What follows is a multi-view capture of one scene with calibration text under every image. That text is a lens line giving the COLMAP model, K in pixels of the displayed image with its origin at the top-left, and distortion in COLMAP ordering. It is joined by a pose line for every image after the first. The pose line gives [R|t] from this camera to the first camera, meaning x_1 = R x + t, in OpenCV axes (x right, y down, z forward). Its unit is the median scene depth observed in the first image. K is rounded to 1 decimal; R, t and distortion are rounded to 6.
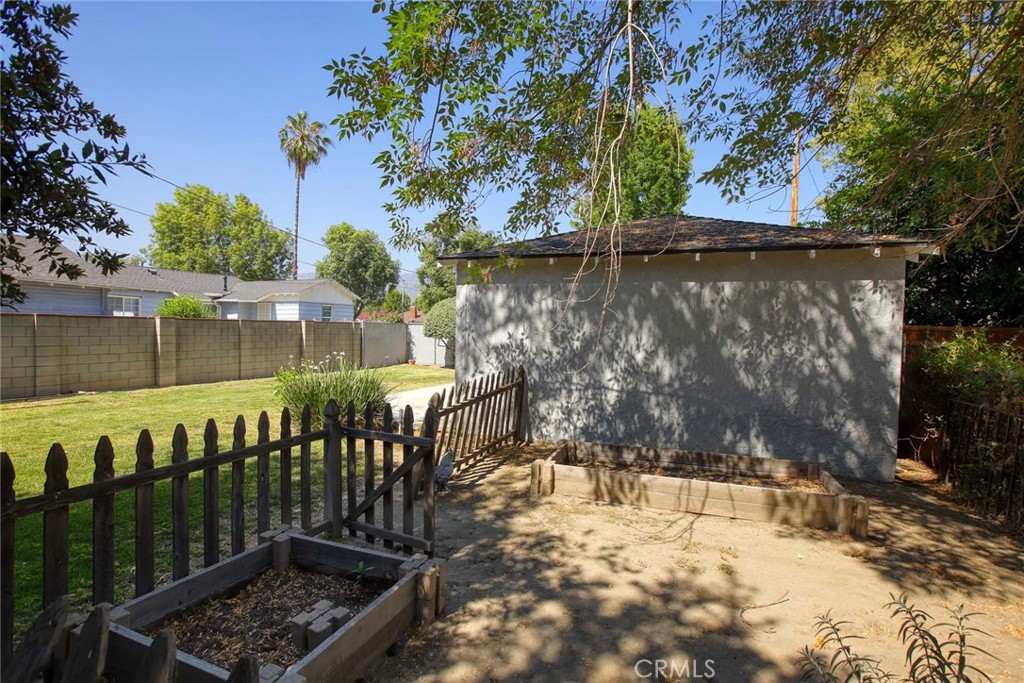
lens RADIAL K [[500.3, 0, 509.4], [0, 500.3, 342.2], [0, 0, 1]] dist [0.000213, -0.000016]
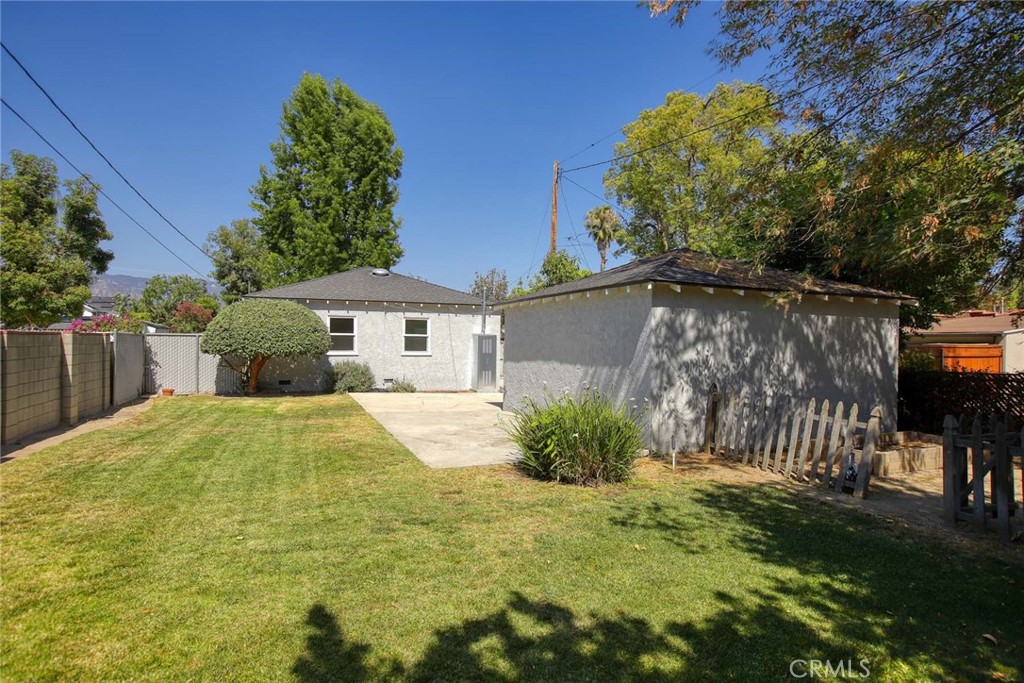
lens RADIAL K [[572.1, 0, 505.9], [0, 572.1, 344.4], [0, 0, 1]] dist [-0.027156, 0.001318]
pose [[0.732181, -0.005792, 0.681086, -1.178533], [0.015745, 0.999841, -0.008424, -0.032676], [-0.680928, 0.016892, 0.732155, 0.399607]]
